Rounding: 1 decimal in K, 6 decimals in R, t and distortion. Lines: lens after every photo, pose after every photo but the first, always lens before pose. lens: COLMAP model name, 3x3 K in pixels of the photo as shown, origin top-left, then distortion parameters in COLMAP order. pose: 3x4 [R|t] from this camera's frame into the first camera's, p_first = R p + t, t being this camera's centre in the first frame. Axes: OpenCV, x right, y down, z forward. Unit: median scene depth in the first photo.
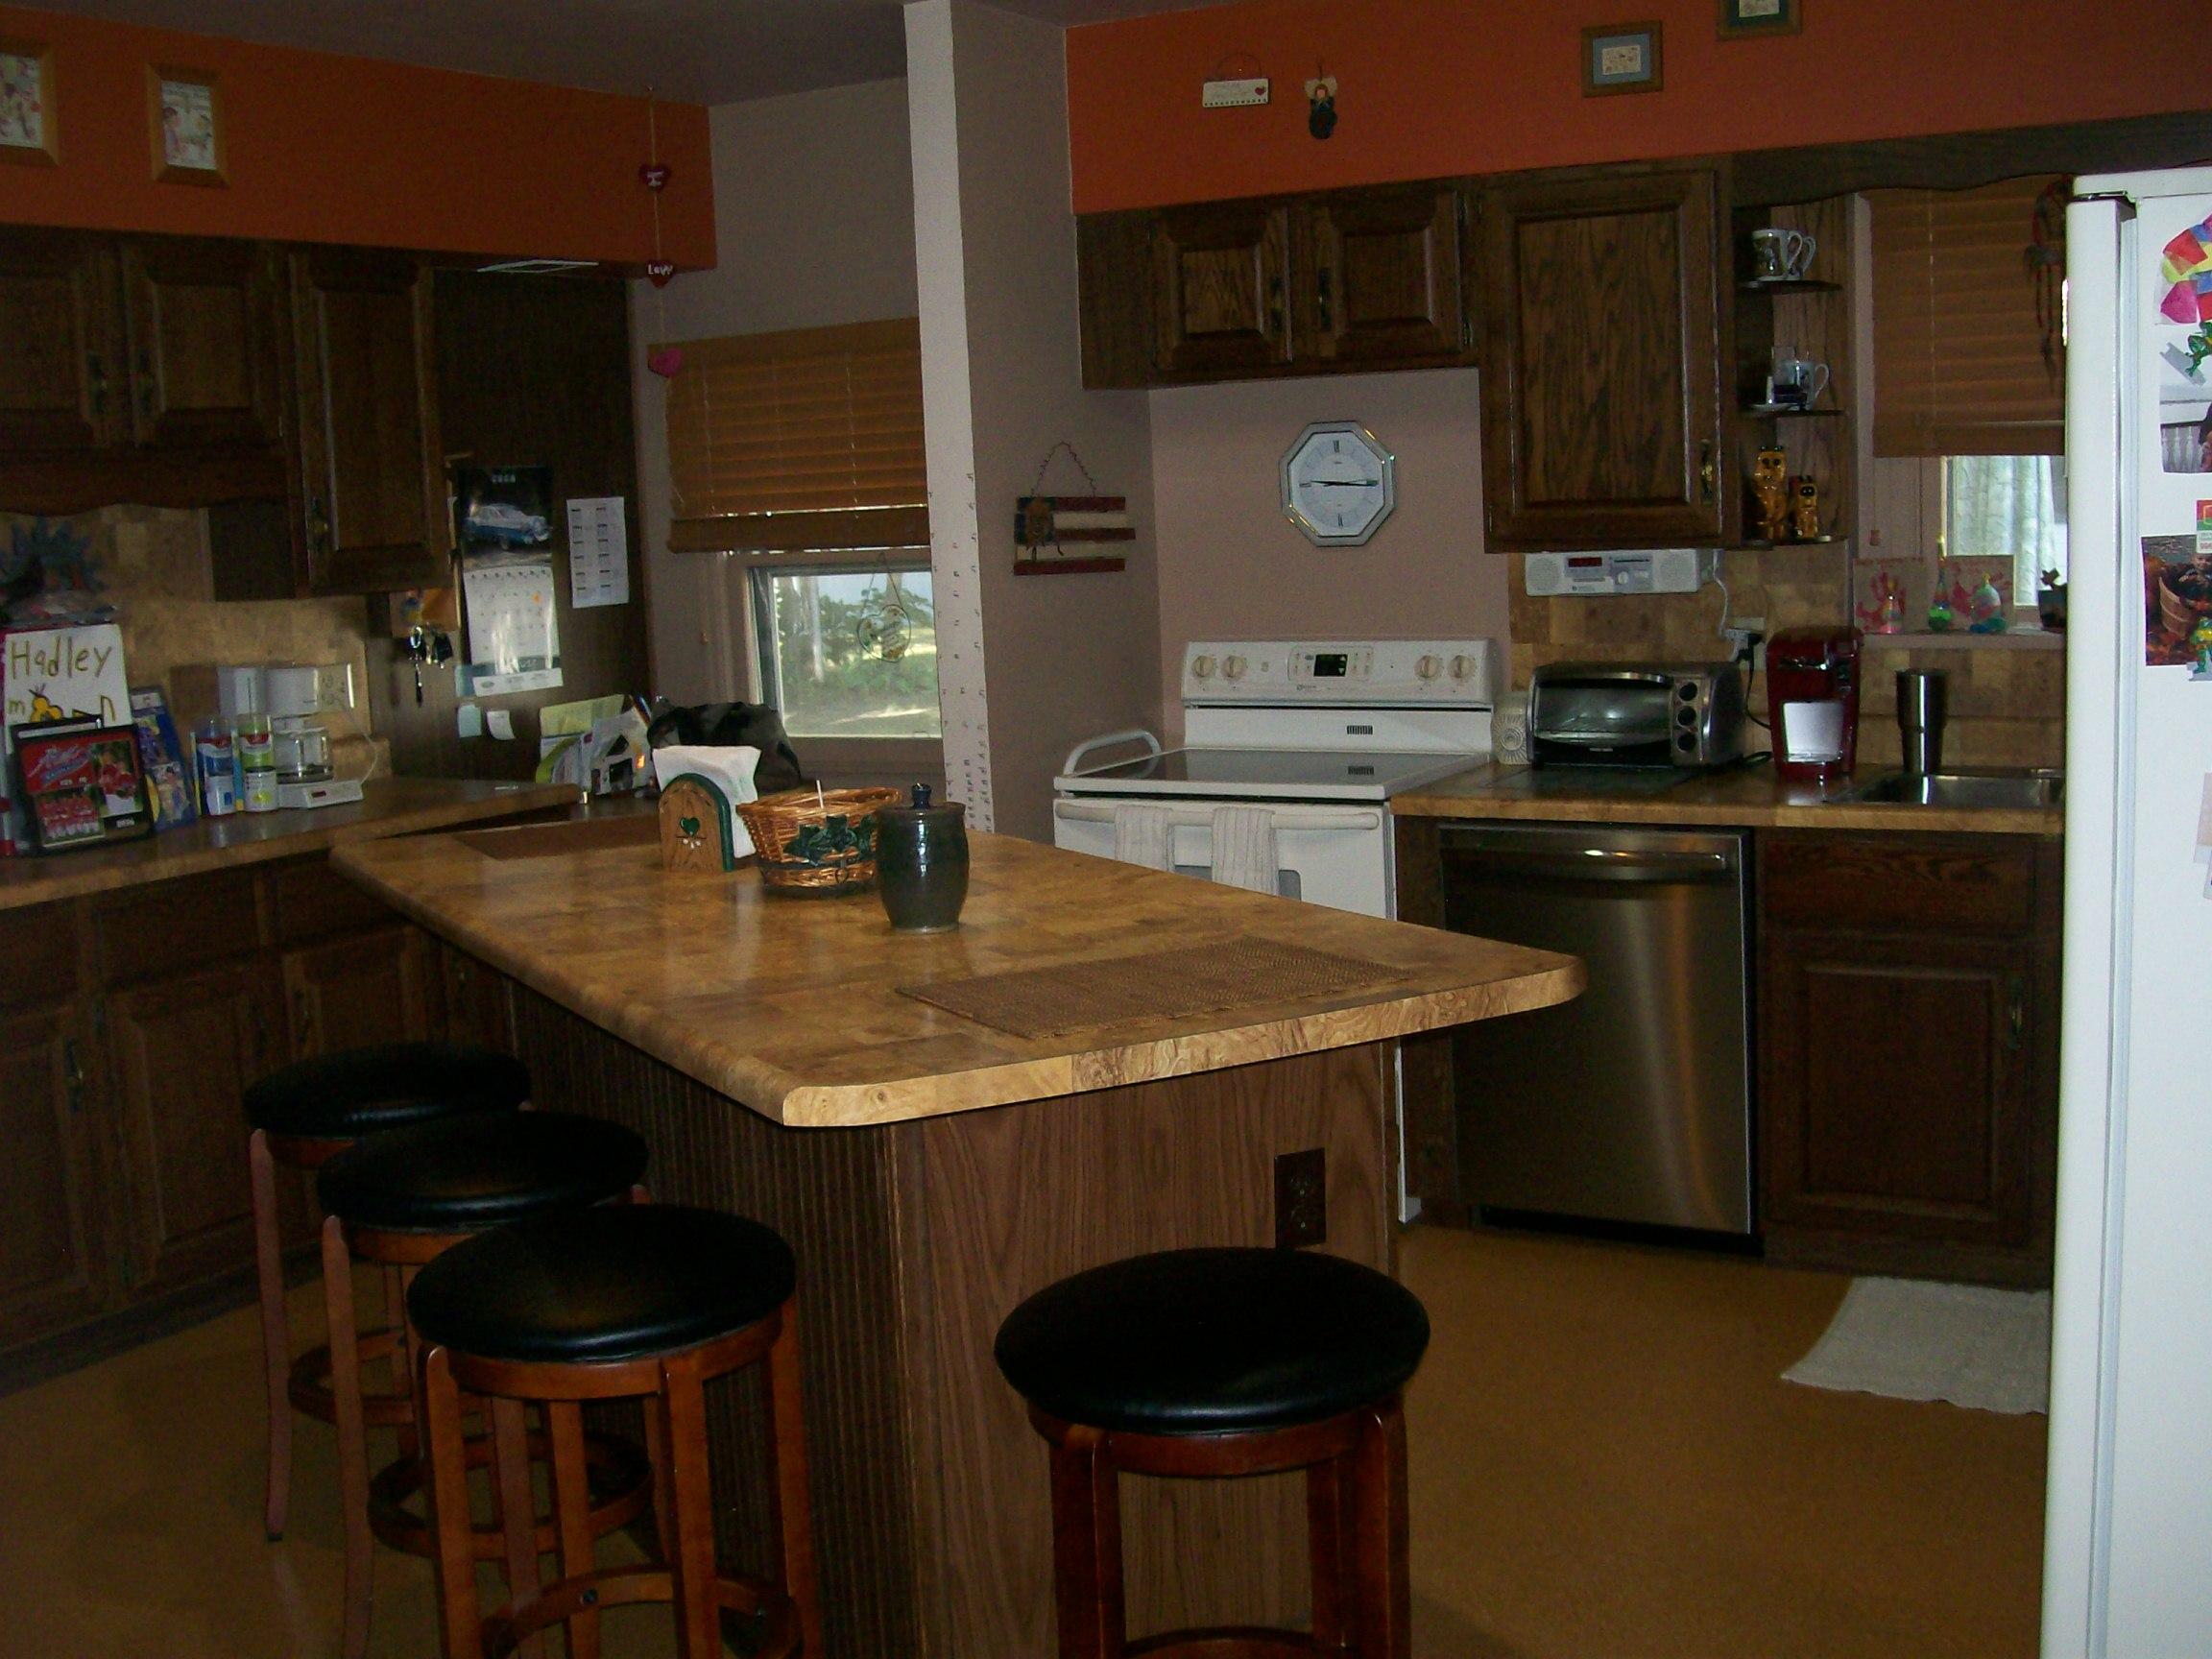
lens RADIAL K [[2407.7, 0, 1106.6], [0, 2407.7, 835.7], [0, 0, 1]] dist [-0.186222, 0.167173]
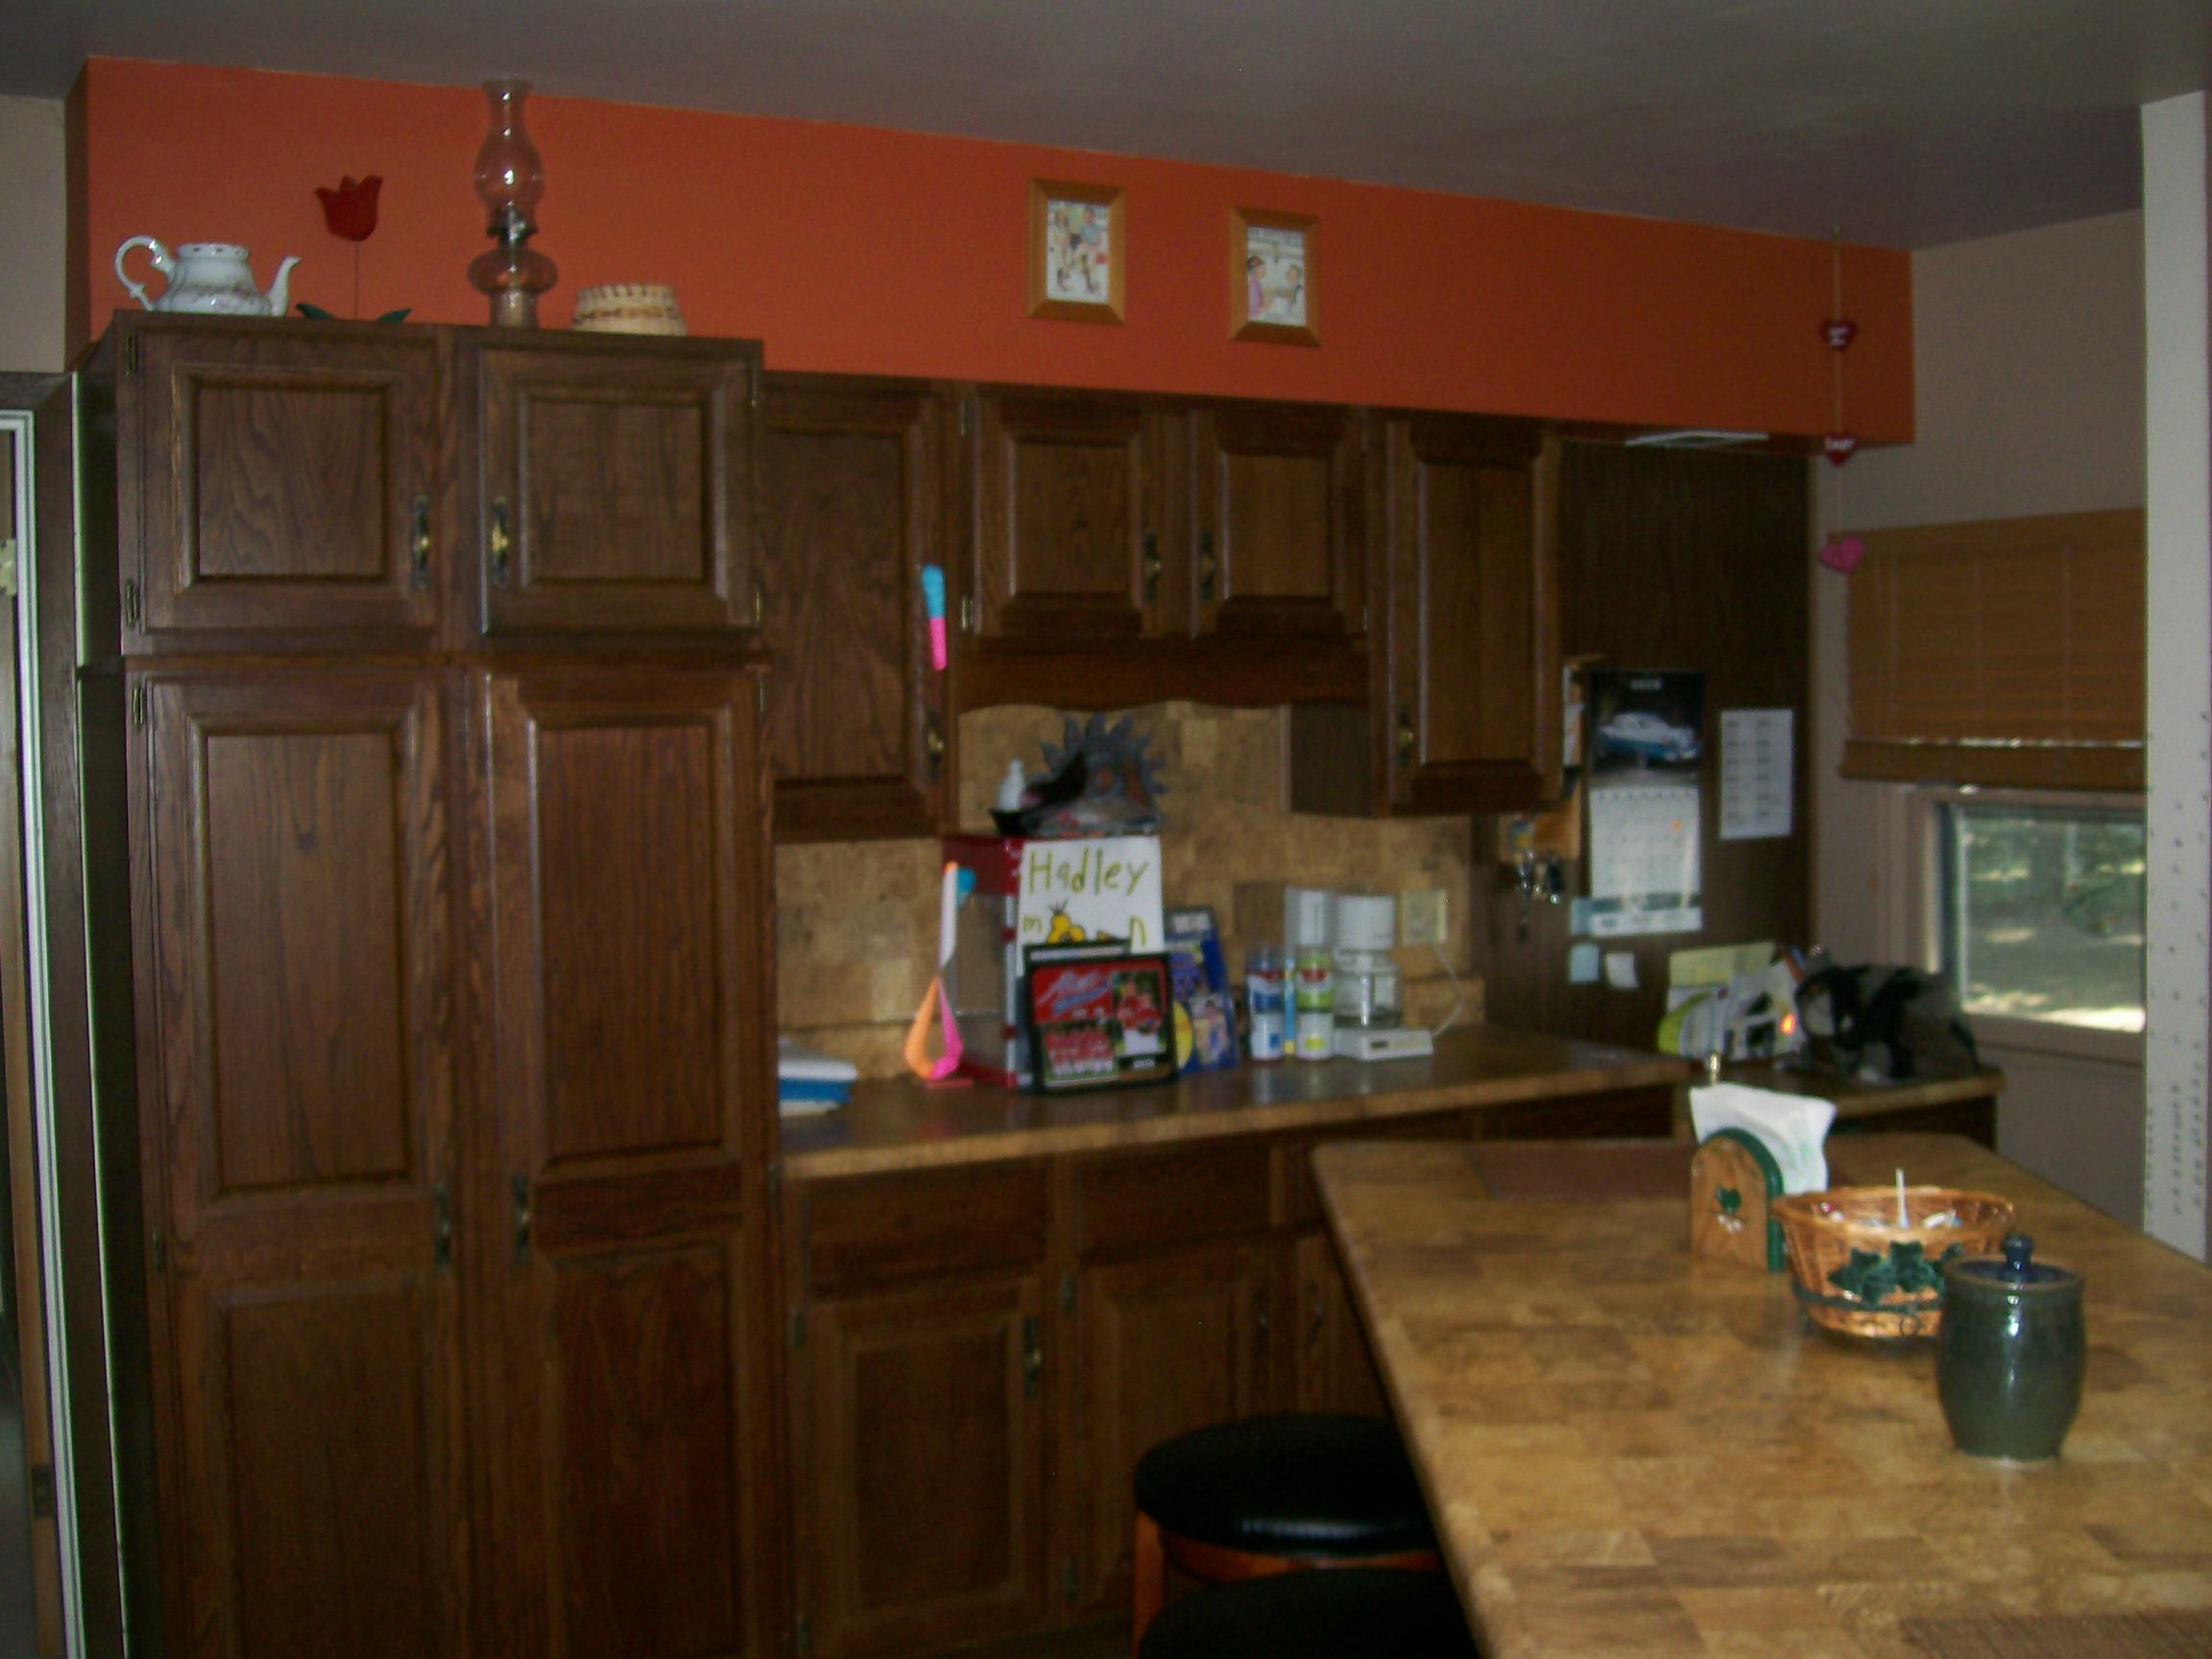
lens RADIAL K [[2407.7, 0, 1106.6], [0, 2407.7, 835.7], [0, 0, 1]] dist [-0.186222, 0.167173]
pose [[0.867294, 0.060727, -0.494079, 0.007854], [-0.096855, 0.994149, -0.047827, -0.043621], [0.488284, 0.089335, 0.868100, 0.194131]]
